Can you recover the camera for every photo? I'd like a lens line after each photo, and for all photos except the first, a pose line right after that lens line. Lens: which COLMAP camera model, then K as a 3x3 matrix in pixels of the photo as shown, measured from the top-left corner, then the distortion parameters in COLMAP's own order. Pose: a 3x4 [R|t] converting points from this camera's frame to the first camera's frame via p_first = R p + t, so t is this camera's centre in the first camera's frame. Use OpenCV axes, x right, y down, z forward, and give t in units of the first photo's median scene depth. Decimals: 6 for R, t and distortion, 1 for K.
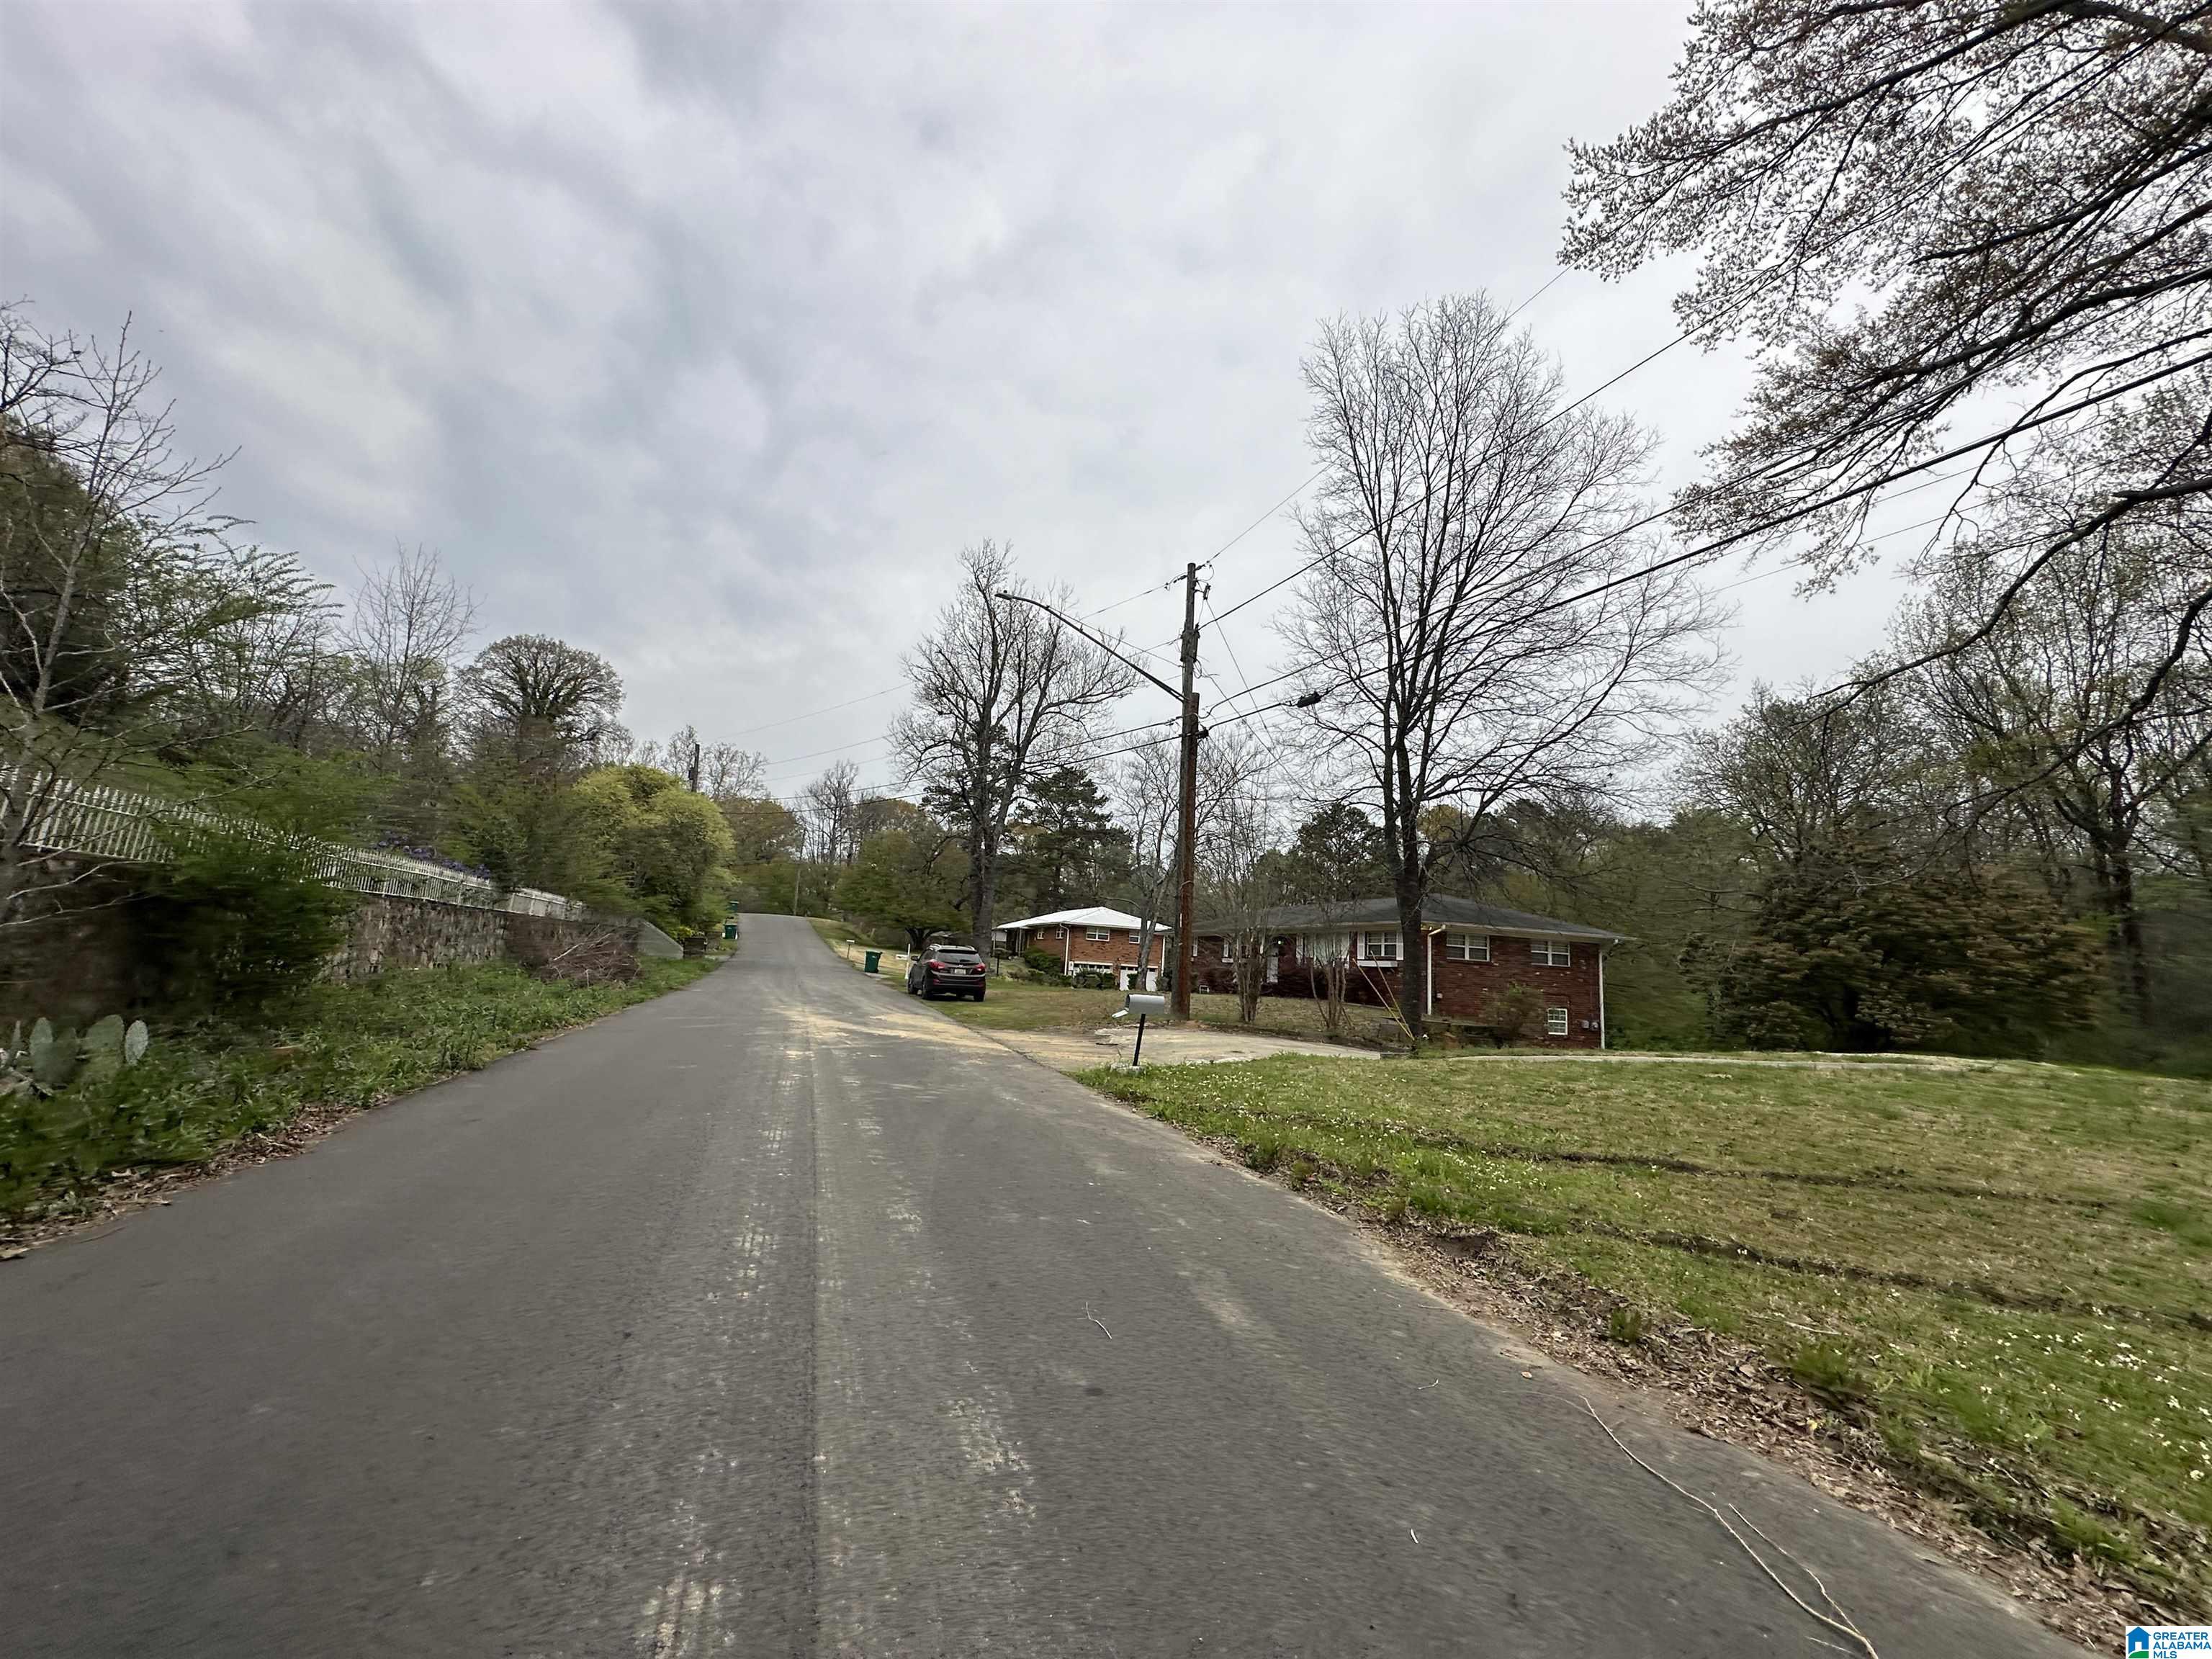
lens RADIAL K [[881.6, 0, 1106.7], [0, 881.6, 825.3], [0, 0, 1]] dist [-0.002210, 0.000127]
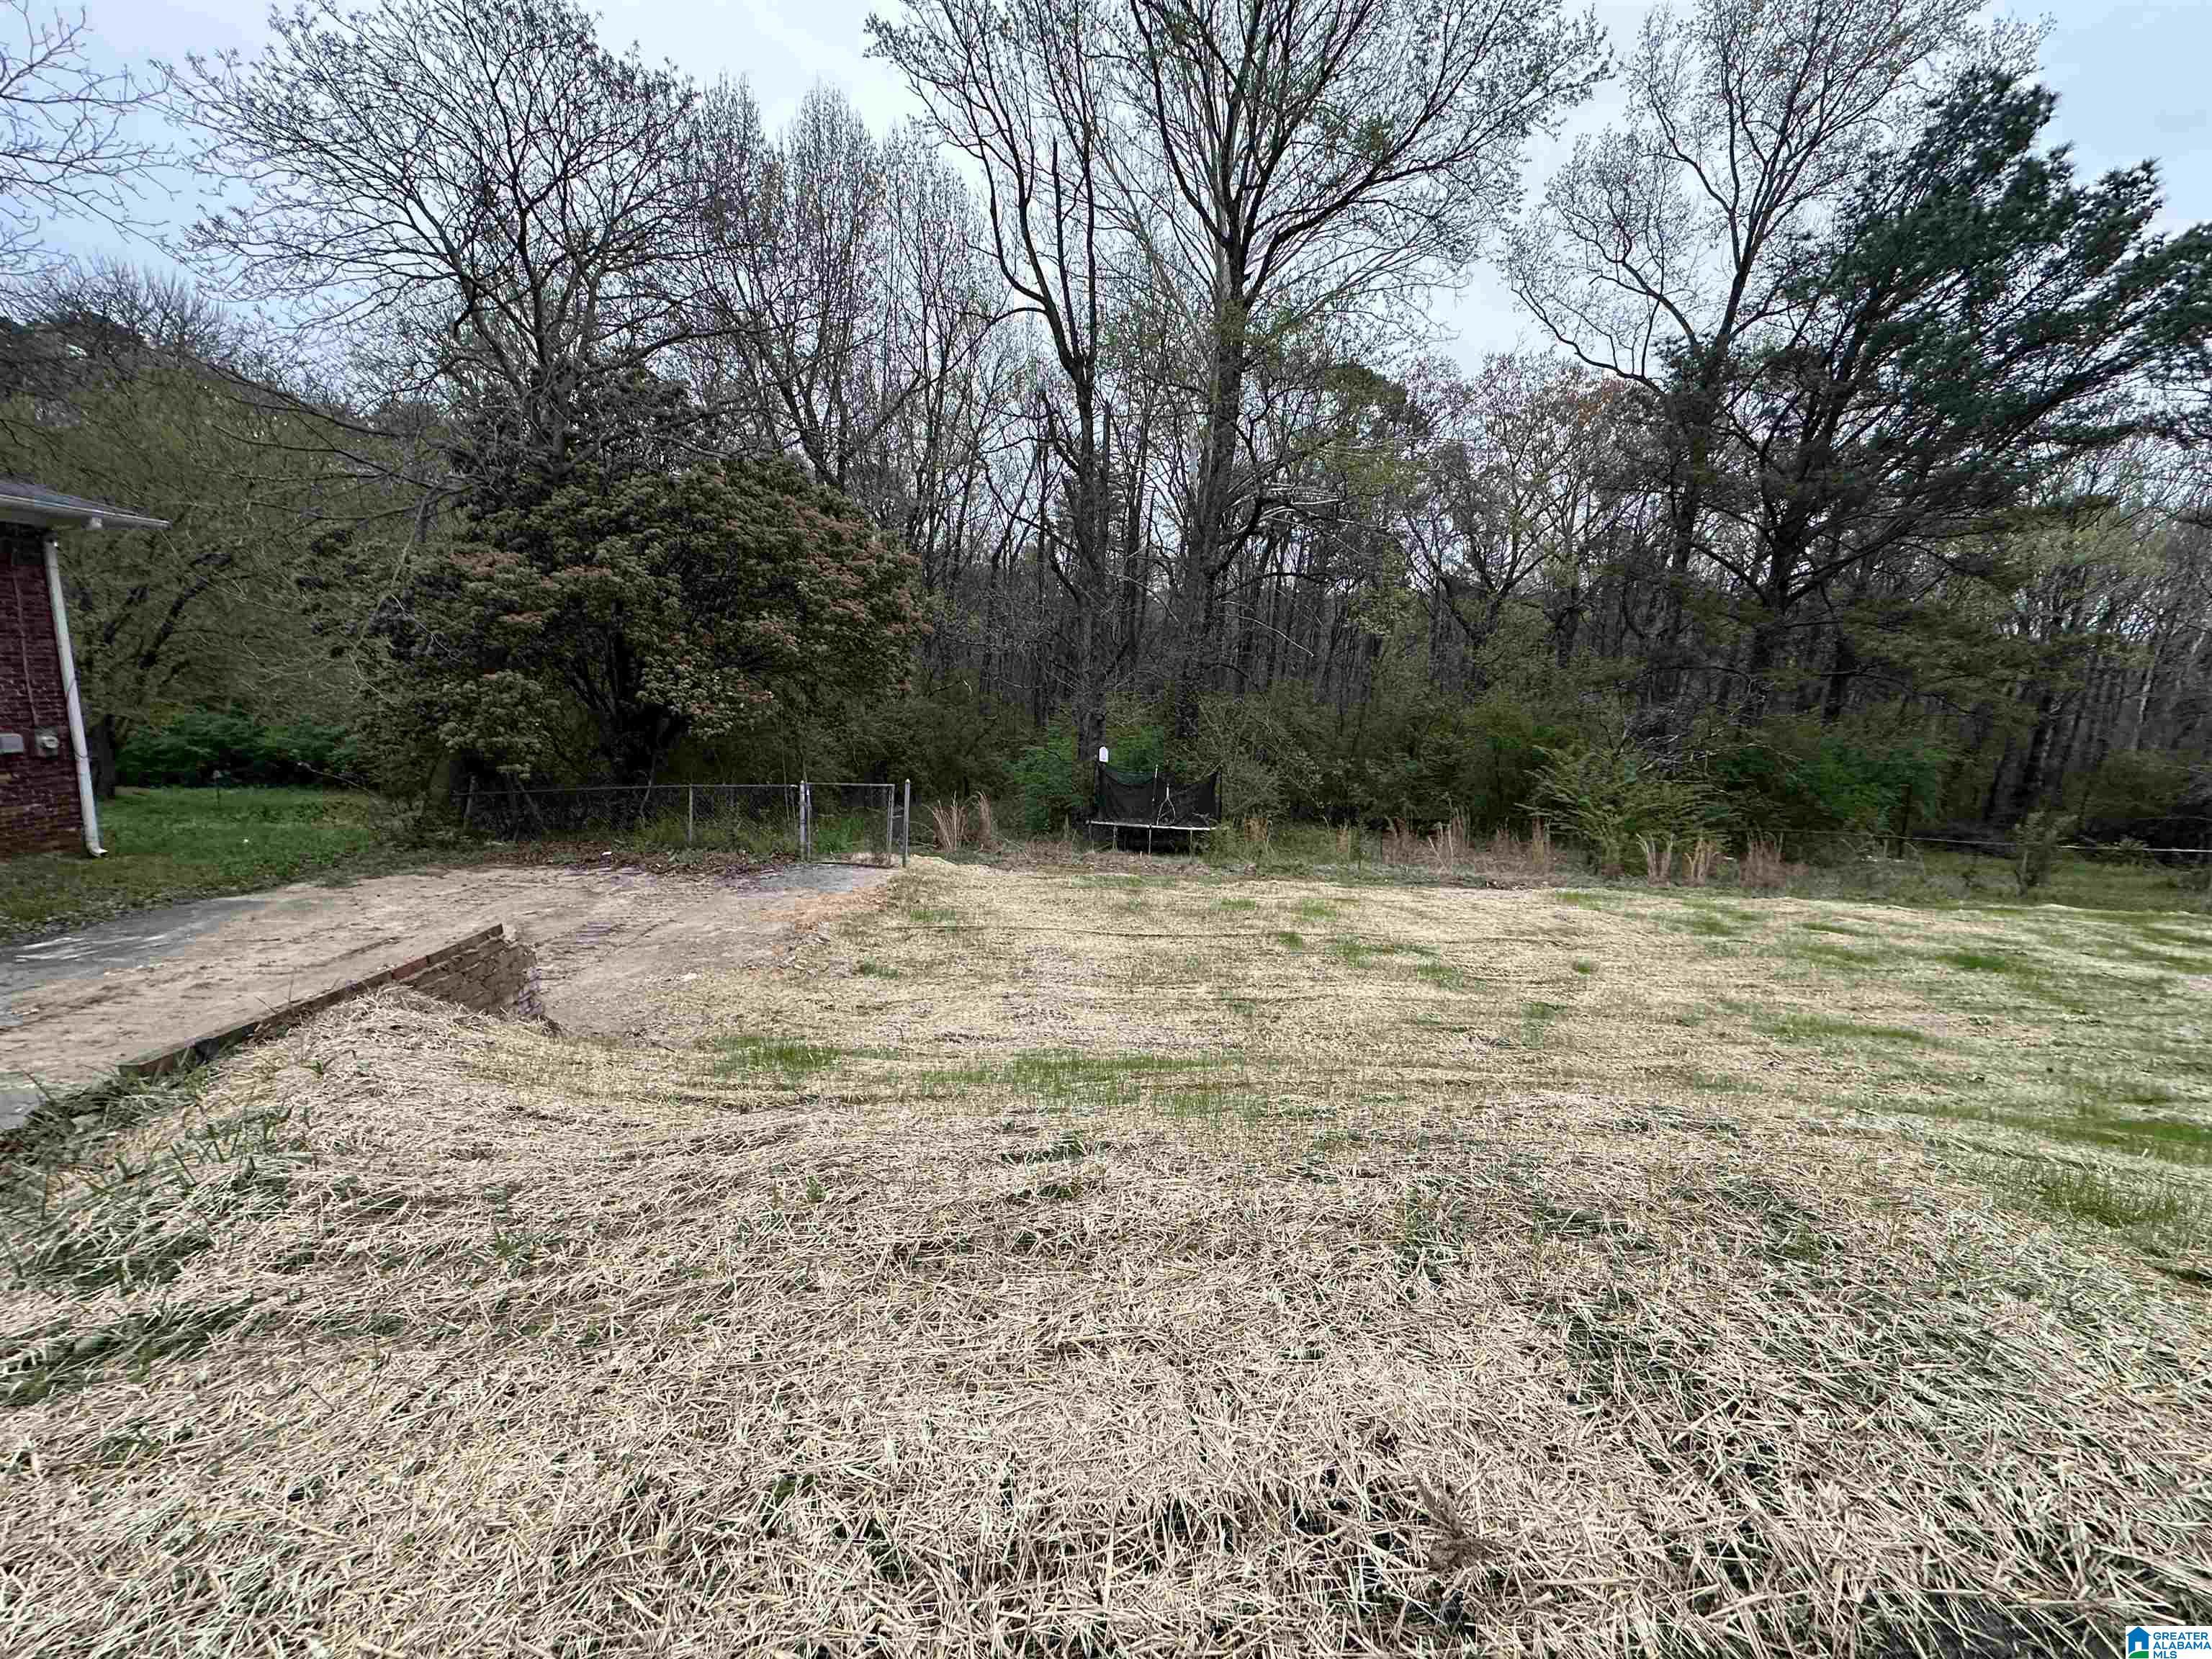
lens RADIAL K [[881.6, 0, 1105.1], [0, 881.6, 826.9], [0, 0, 1]] dist [-0.002210, 0.000127]
pose [[0.344418, -0.201223, 0.916998, 0.504664], [-0.169272, 0.947442, 0.271480, 0.112806], [-0.923430, -0.248725, 0.292254, 0.642802]]
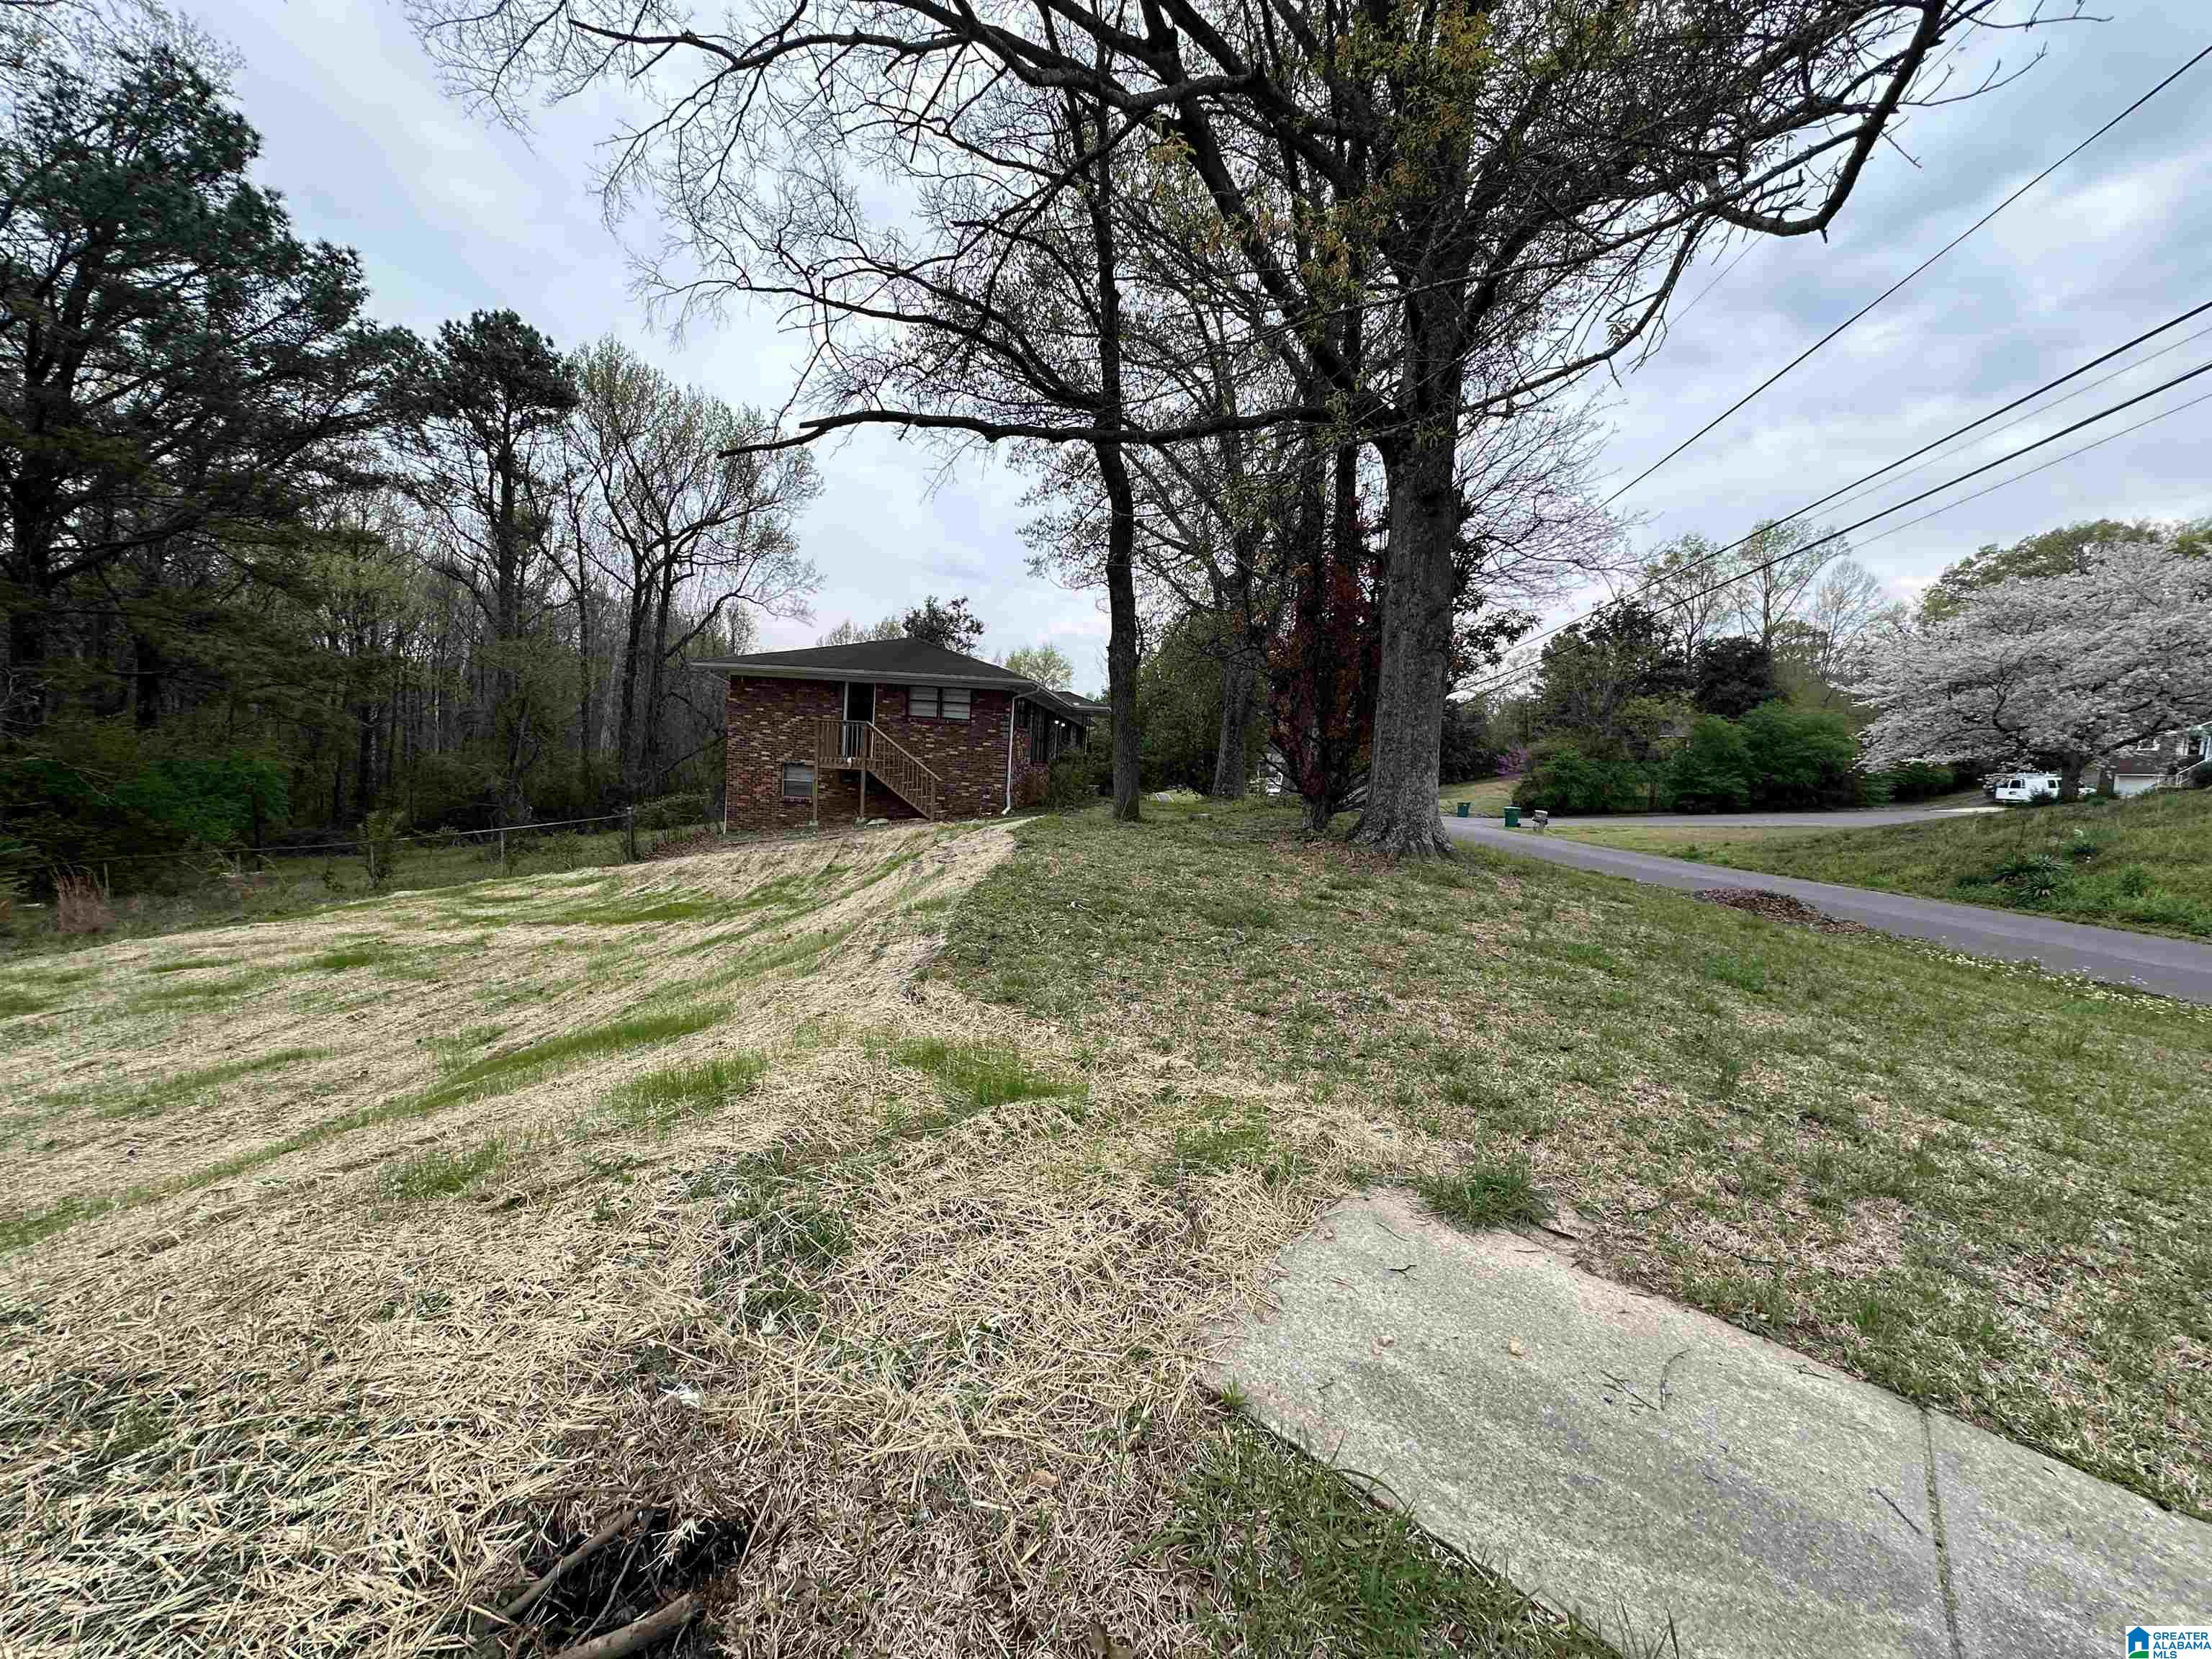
lens RADIAL K [[881.6, 0, 1108.0], [0, 881.6, 828.6], [0, 0, 1]] dist [-0.002210, 0.000127]
pose [[-0.911088, -0.139007, 0.388068, 0.511292], [-0.172682, 0.983545, -0.053109, 0.109322], [-0.374299, -0.115399, -0.920099, 0.634406]]
